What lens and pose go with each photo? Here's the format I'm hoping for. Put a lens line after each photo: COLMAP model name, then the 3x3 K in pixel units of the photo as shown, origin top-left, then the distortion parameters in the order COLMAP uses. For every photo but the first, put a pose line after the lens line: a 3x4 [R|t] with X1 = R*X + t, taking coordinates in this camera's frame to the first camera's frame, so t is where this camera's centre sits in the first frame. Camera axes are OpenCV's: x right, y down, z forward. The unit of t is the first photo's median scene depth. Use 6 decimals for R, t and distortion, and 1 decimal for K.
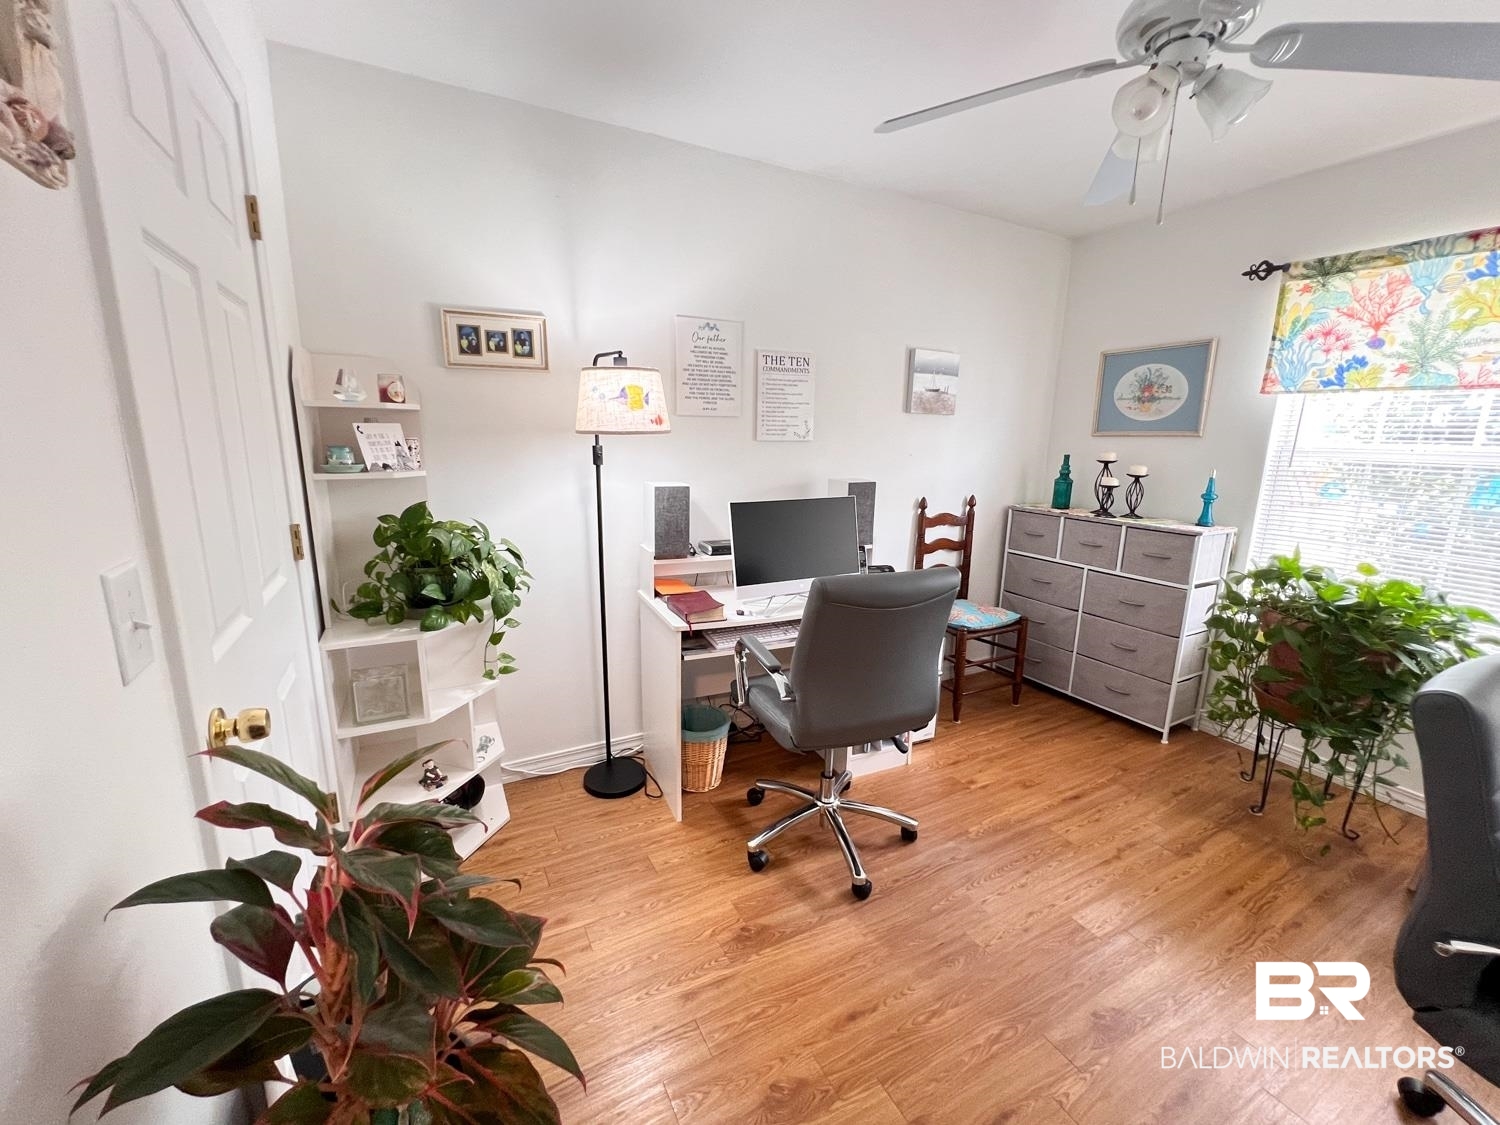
lens RADIAL K [[615.6, 0, 750.0], [0, 615.6, 562.5], [0, 0, 1]] dist [-0.002633, 0.000507]
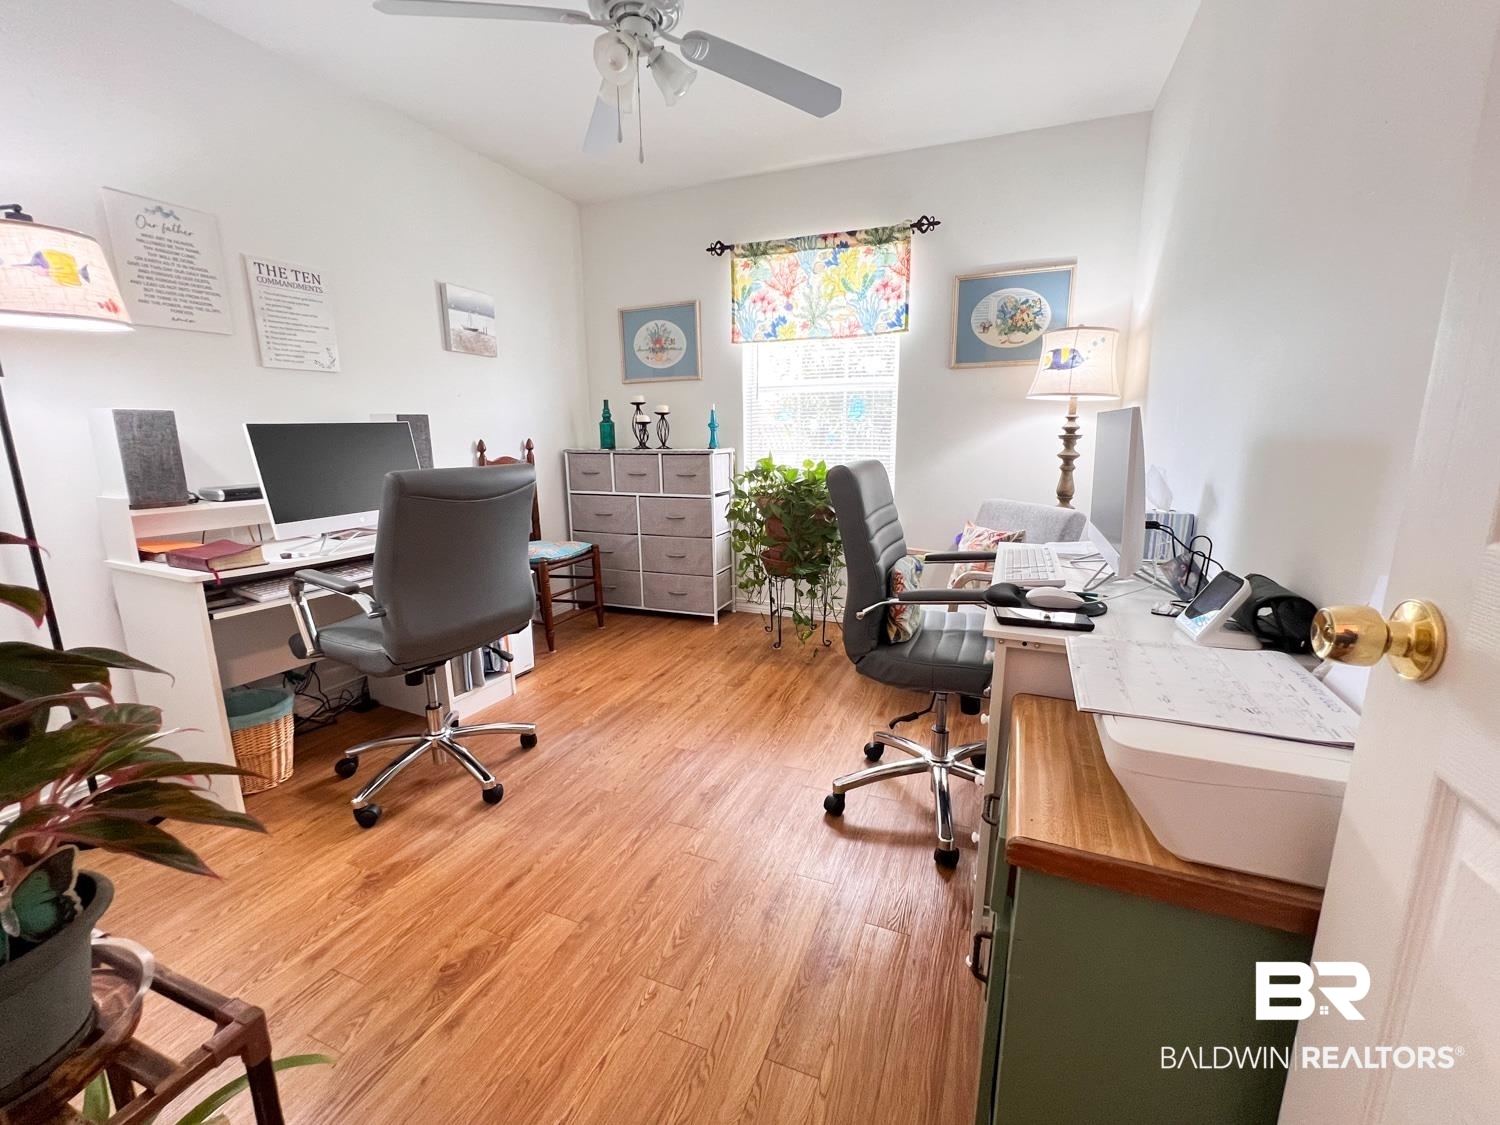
lens RADIAL K [[634.6, 0, 750.0], [0, 634.6, 562.5], [0, 0, 1]] dist [-0.002094, 0.000618]
pose [[0.769265, -0.156816, 0.619386, -0.059390], [0.156136, 0.986161, 0.055759, 0.126048], [-0.619558, 0.053815, 0.783104, -0.068655]]
